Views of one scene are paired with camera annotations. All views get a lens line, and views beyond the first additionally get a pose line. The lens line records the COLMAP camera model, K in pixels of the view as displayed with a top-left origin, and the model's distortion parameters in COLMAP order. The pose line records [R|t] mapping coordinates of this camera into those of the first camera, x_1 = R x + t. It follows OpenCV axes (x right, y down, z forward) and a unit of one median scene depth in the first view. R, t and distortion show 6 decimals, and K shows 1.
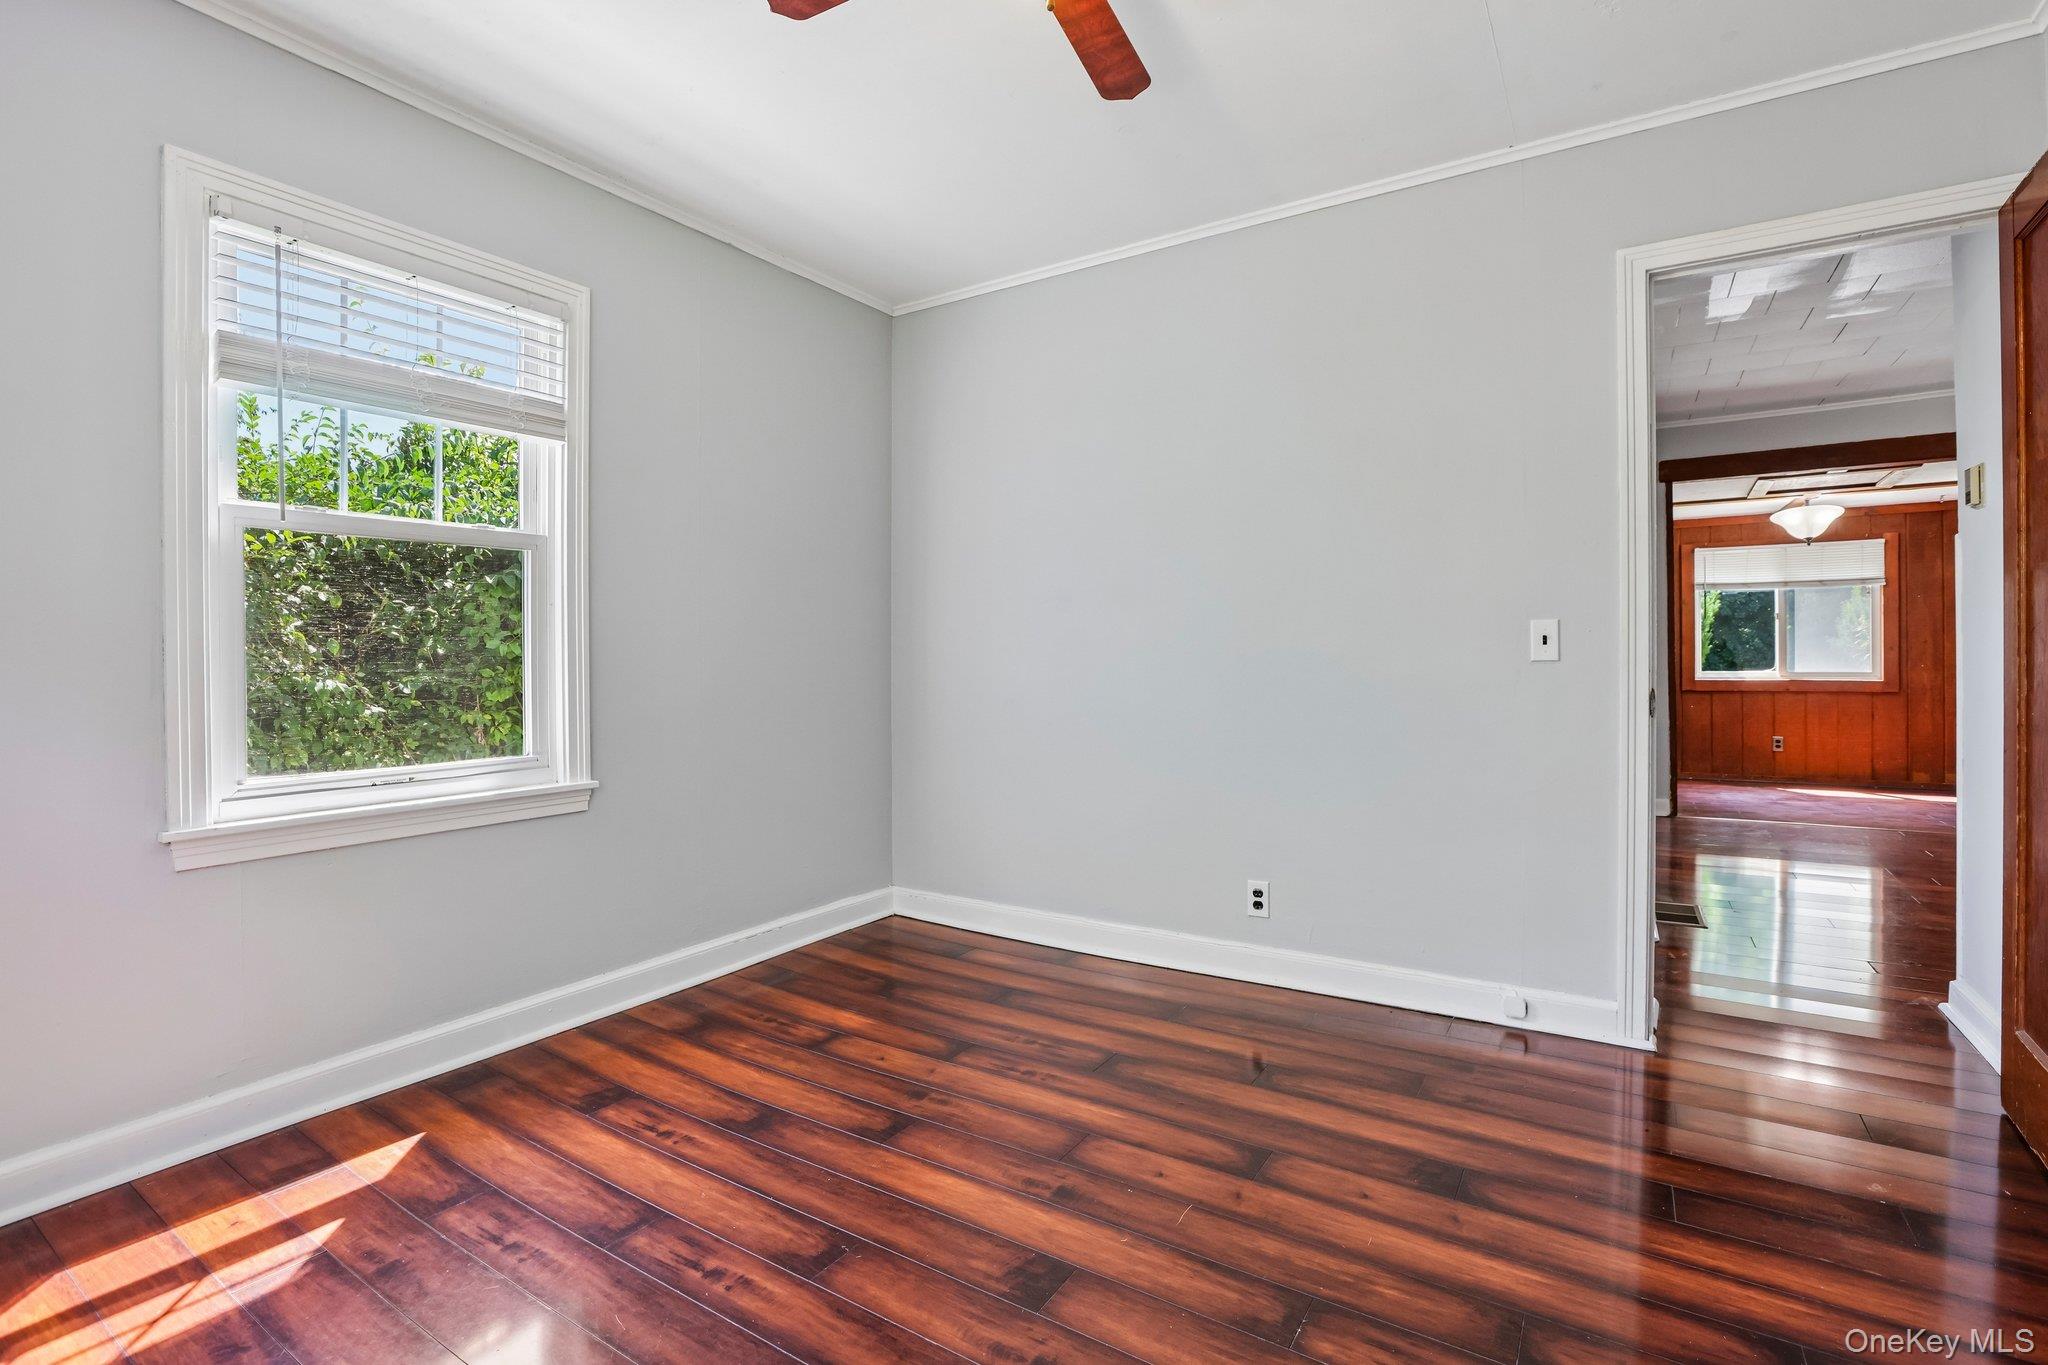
lens RADIAL K [[944.7, 0, 1033.3], [0, 944.7, 678.0], [0, 0, 1]] dist [-0.043034, 0.010962]
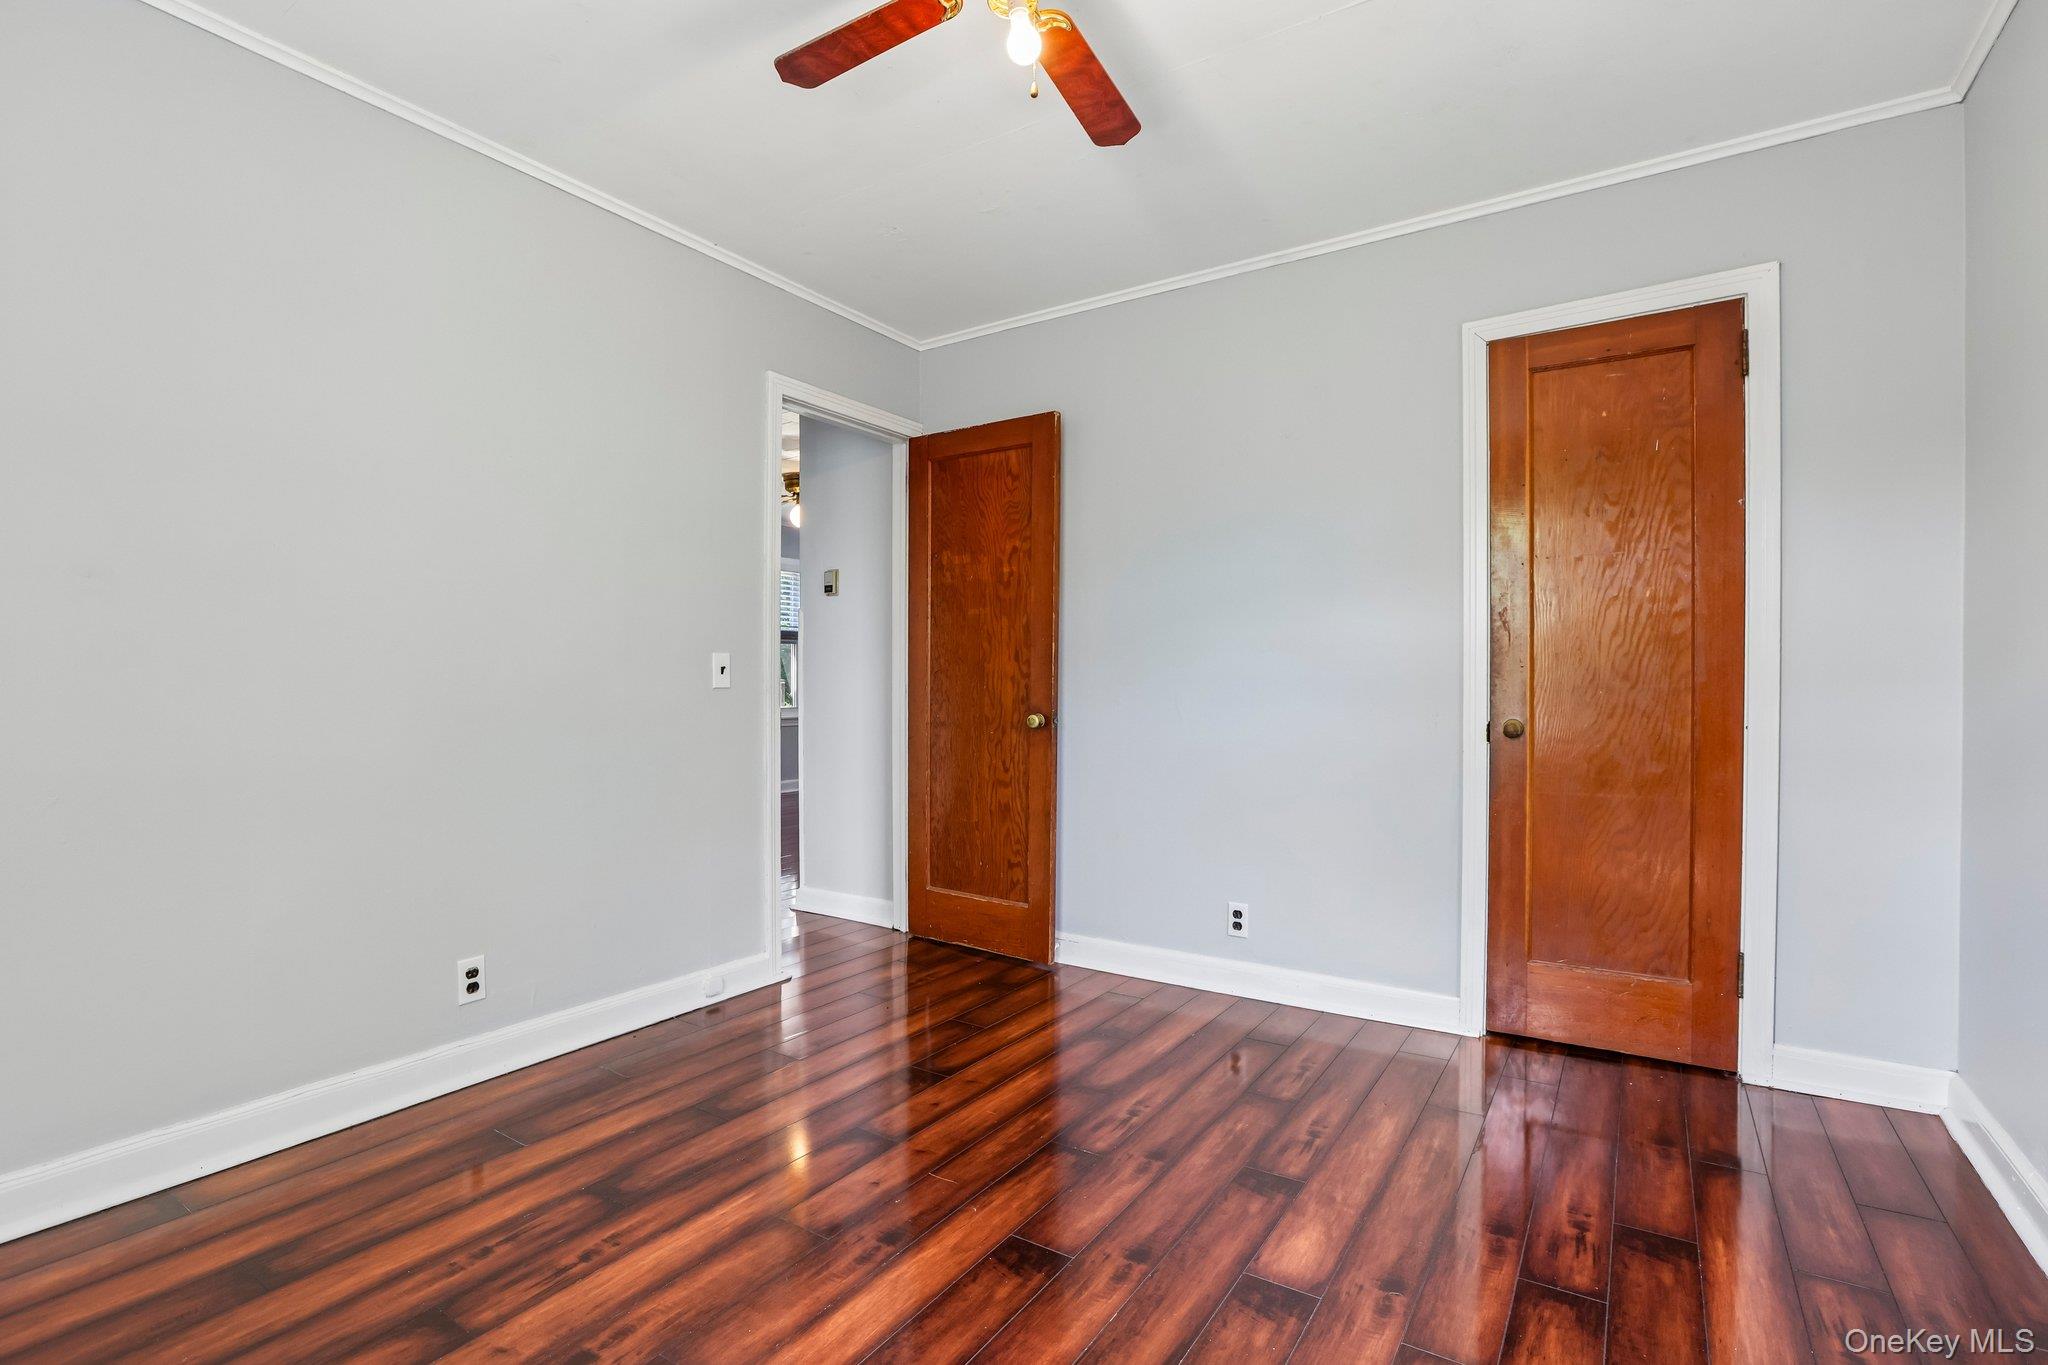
lens RADIAL K [[944.7, 0, 1030.2], [0, 944.7, 669.1], [0, 0, 1]] dist [-0.043034, 0.010962]
pose [[0.017565, 0.020131, 0.999643, -0.737527], [0.021091, 0.999567, -0.020500, -0.010197], [-0.999623, 0.021444, 0.017133, 0.651019]]
